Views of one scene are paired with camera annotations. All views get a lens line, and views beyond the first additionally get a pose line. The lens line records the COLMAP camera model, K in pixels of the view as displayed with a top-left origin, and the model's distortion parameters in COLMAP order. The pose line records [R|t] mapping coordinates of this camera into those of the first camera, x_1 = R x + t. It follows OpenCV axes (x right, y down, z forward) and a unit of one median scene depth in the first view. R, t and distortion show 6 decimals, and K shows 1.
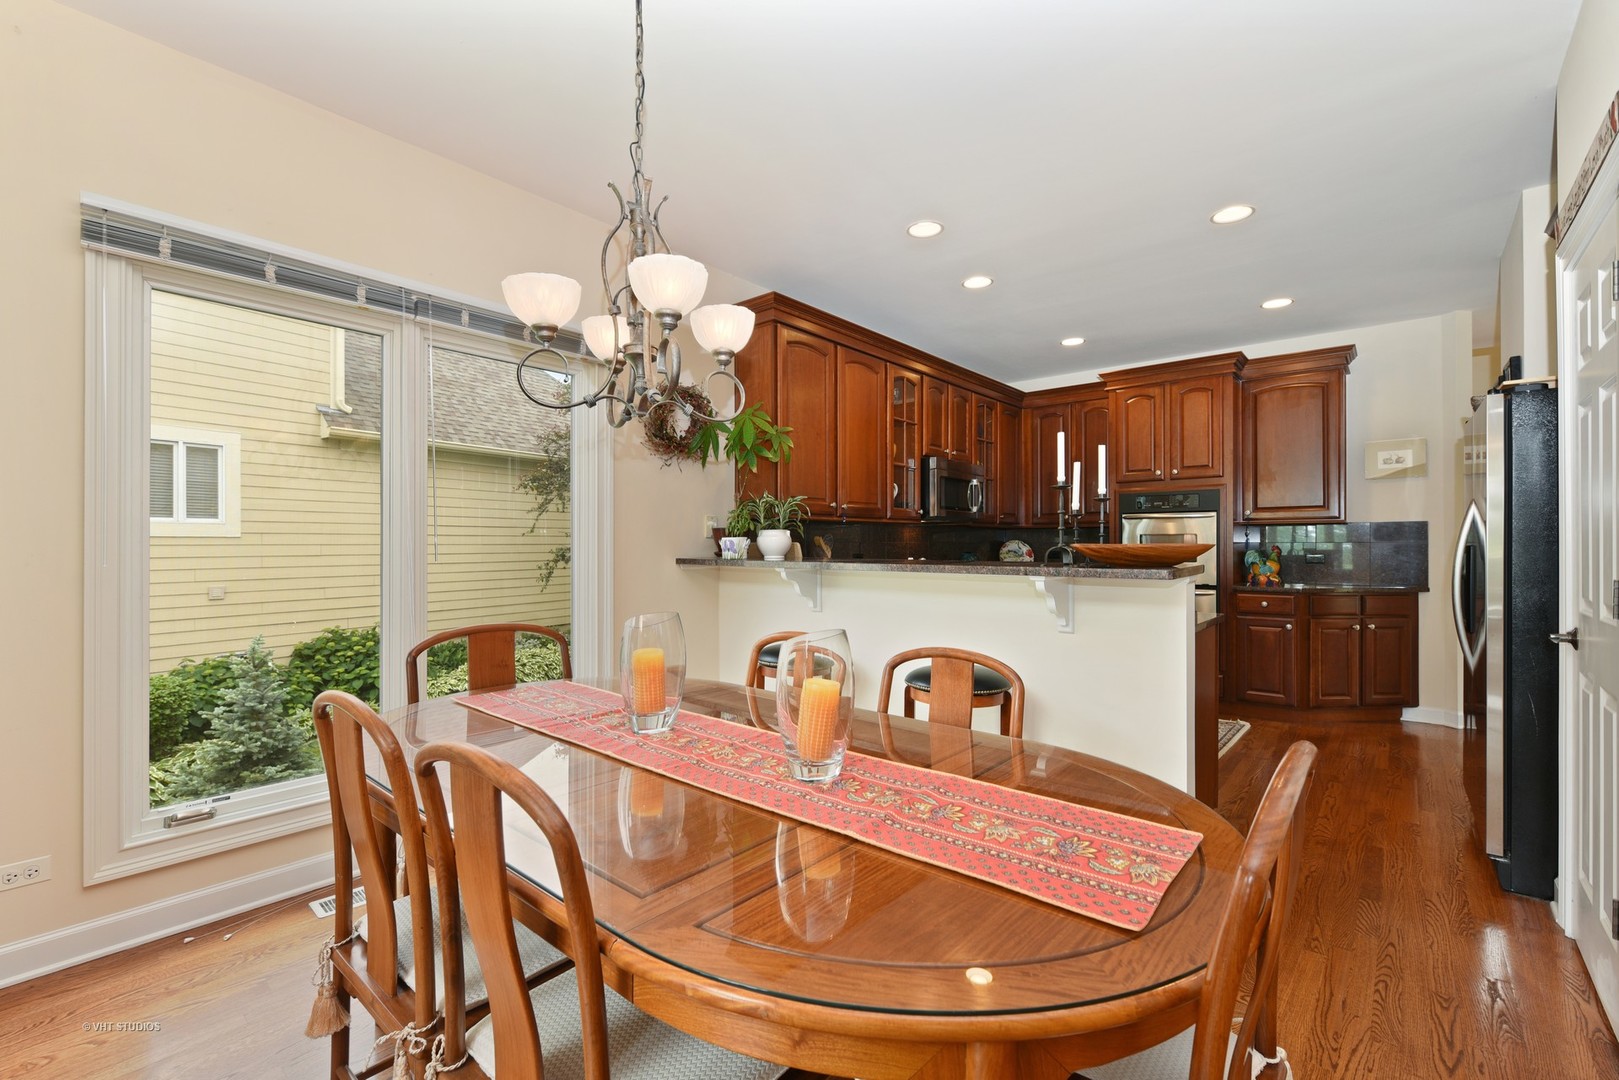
lens RADIAL K [[688.0, 0, 803.7], [0, 688.0, 537.2], [0, 0, 1]] dist [-0.002327, -0.000123]
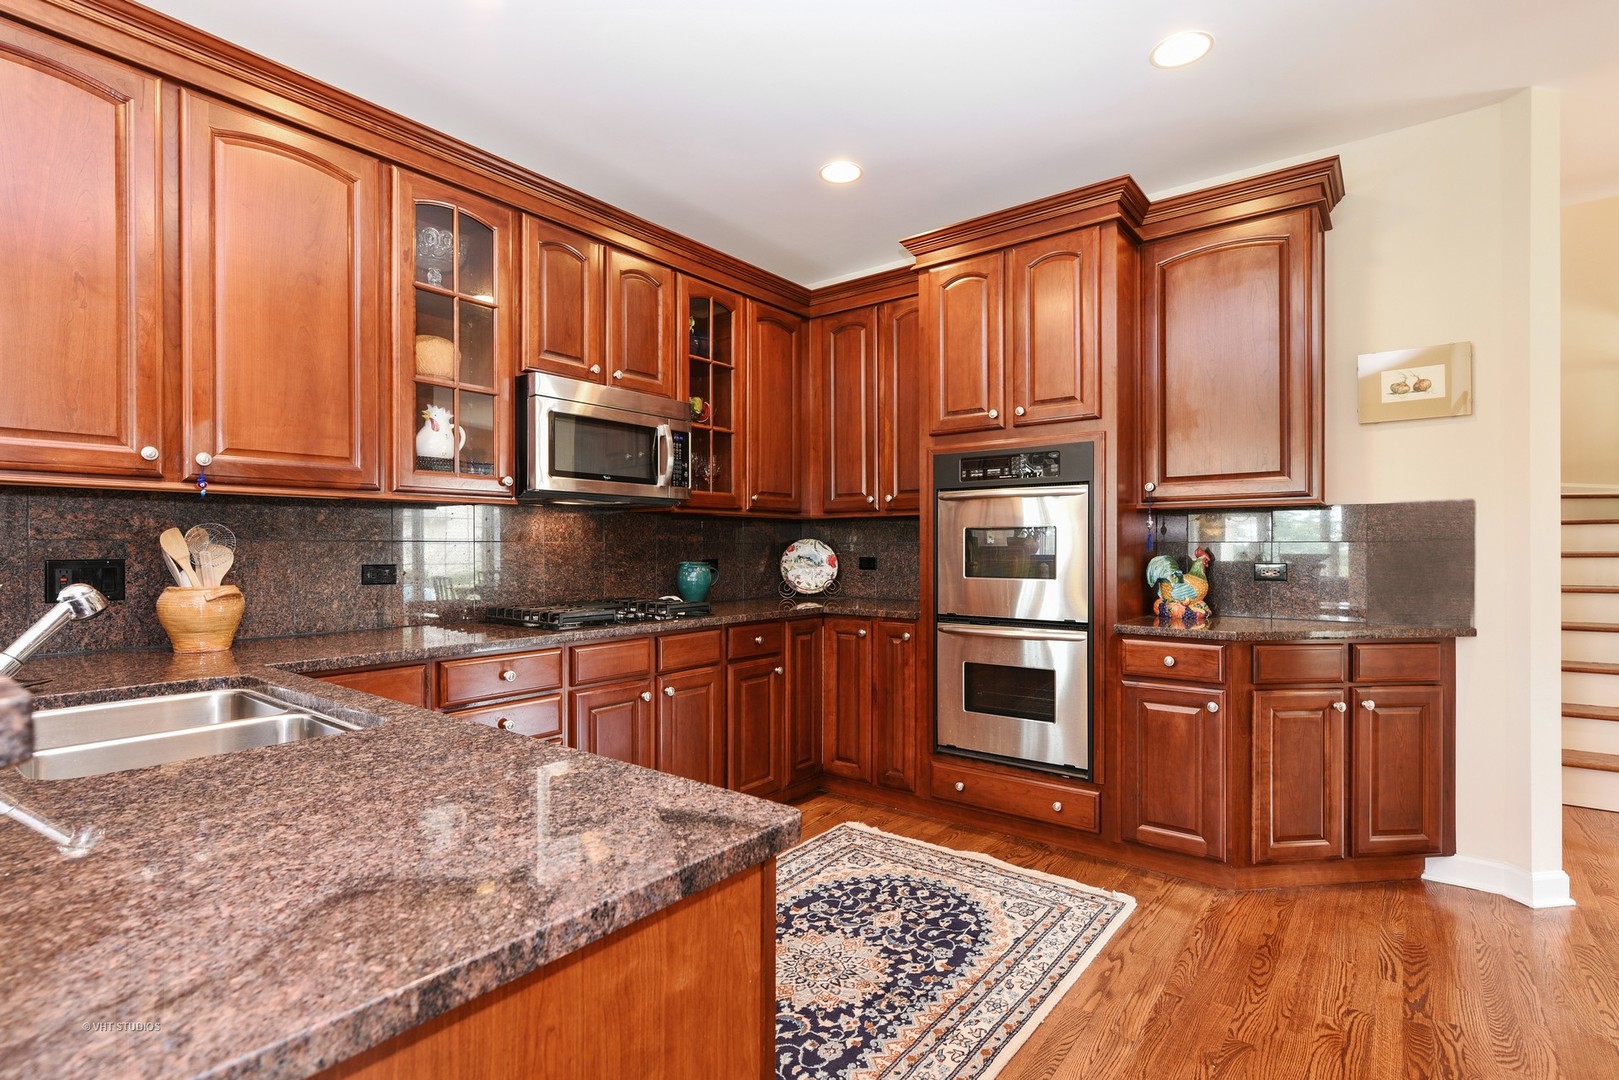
lens RADIAL K [[773.9, 0, 809.5], [0, 773.9, 540.0], [0, 0, 1]] dist [-0.001859, -0.000789]
pose [[0.998990, -0.000894, 0.044927, 0.359762], [0.000777, 0.999996, 0.002617, 0.004199], [-0.044929, -0.002580, 0.998987, 0.414328]]
